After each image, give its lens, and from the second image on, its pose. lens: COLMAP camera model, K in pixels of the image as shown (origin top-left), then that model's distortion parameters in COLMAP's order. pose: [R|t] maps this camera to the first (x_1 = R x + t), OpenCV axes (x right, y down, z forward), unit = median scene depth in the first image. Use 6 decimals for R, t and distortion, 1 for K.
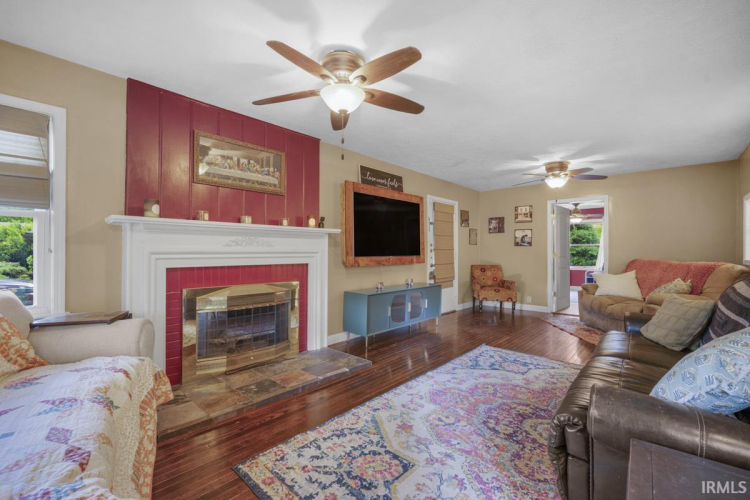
lens RADIAL K [[322.9, 0, 375.0], [0, 322.9, 250.0], [0, 0, 1]] dist [-0.000498, 0.000026]
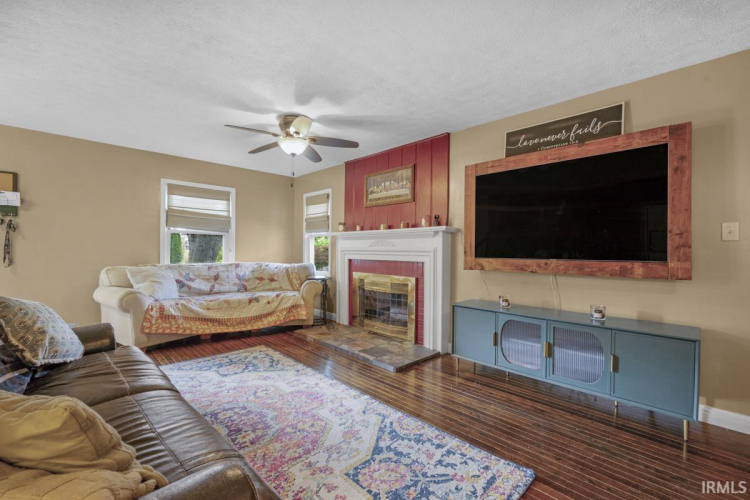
lens RADIAL K [[327.3, 0, 382.0], [0, 327.3, 249.4], [0, 0, 1]] dist [-0.010724, -0.000266]
pose [[-0.046238, -0.010452, -0.998876, 0.971494], [-0.010636, 0.999894, -0.009970, 0.014768], [0.998874, 0.010163, -0.046344, 1.045551]]
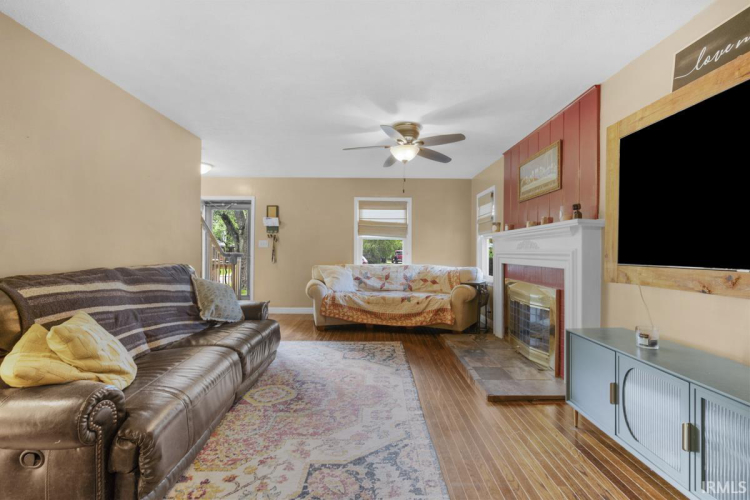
lens RADIAL K [[328.9, 0, 375.0], [0, 328.9, 250.0], [0, 0, 1]] dist [-0.003844, 0.000003]
pose [[-0.733395, -0.017059, -0.679589, 0.750979], [-0.013688, 0.999853, -0.010327, 0.011957], [0.679665, 0.001728, -0.733521, 1.450875]]
